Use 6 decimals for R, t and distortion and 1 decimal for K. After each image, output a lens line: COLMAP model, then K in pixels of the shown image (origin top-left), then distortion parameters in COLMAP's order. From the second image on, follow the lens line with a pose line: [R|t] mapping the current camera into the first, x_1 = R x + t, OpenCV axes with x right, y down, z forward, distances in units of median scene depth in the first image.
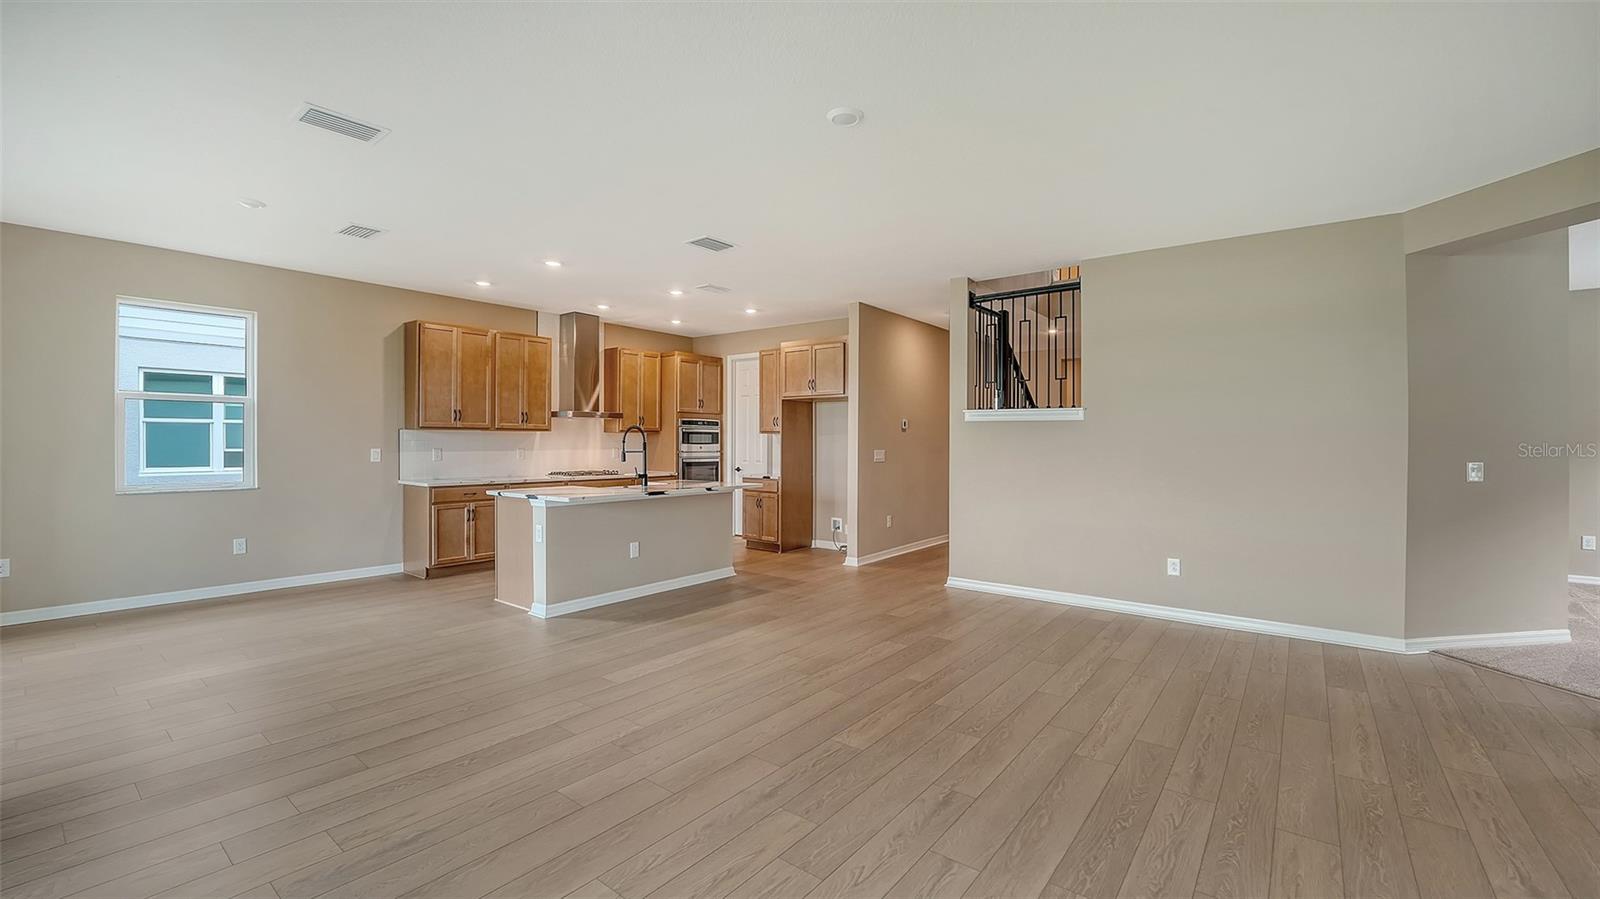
lens RADIAL K [[653.9, 0, 801.6], [0, 653.9, 444.2], [0, 0, 1]] dist [0.002293, 0.000385]
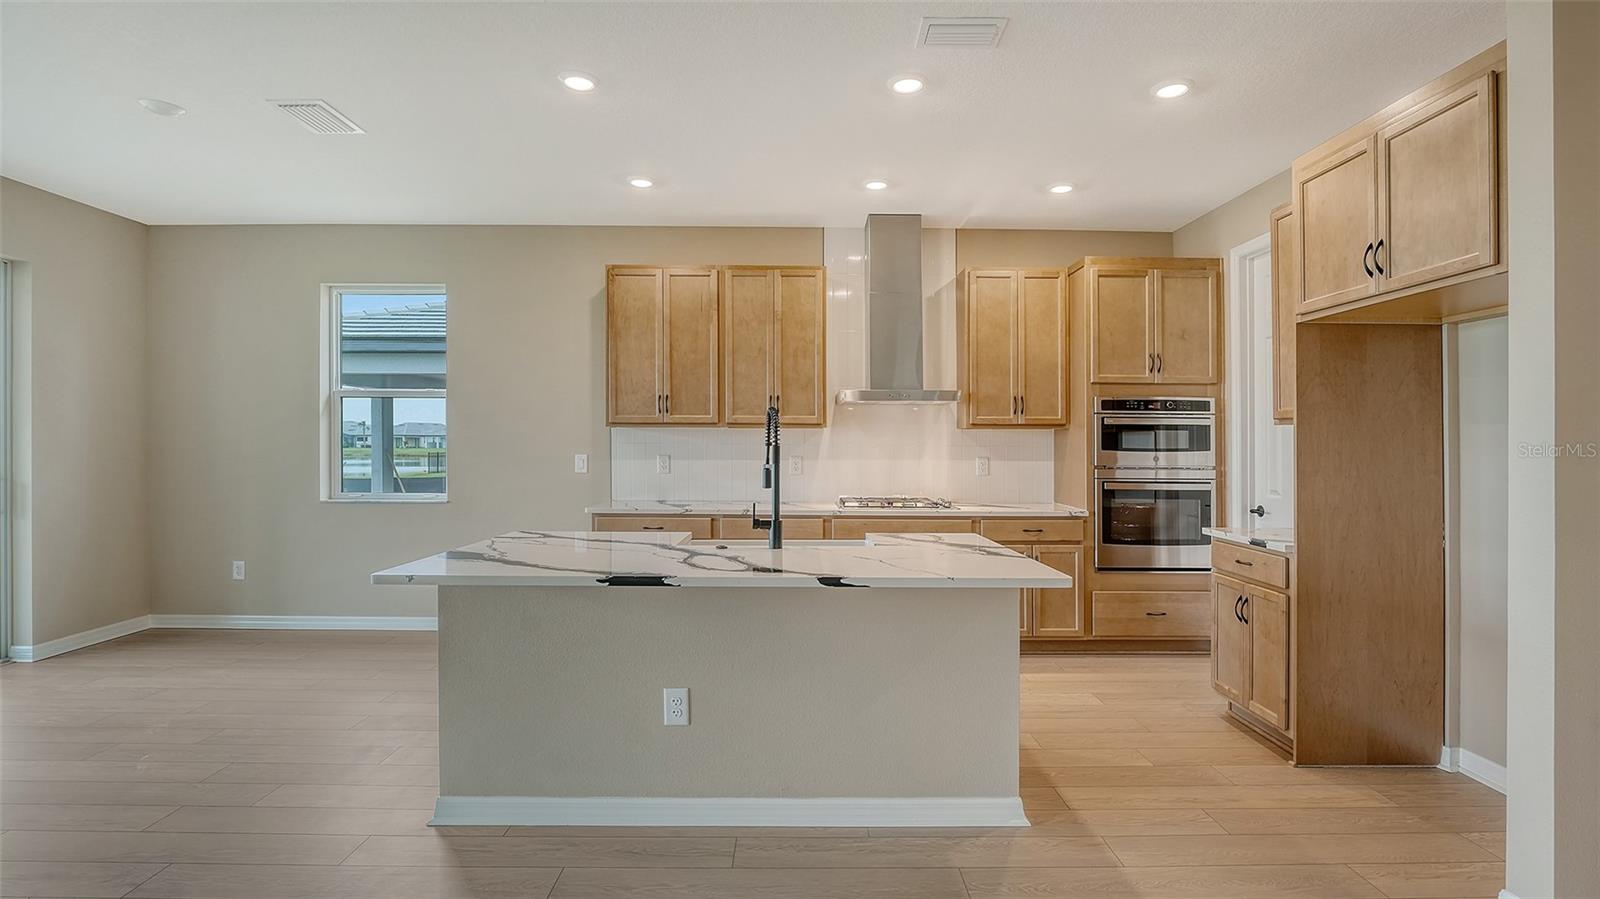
lens RADIAL K [[739.0, 0, 801.2], [0, 739.0, 445.6], [0, 0, 1]] dist [-0.015623, -0.001020]
pose [[0.619123, -0.000113, -0.785294, 0.110068], [-0.005666, 0.999973, -0.004611, -0.000266], [0.785273, 0.007304, 0.619106, 0.546495]]
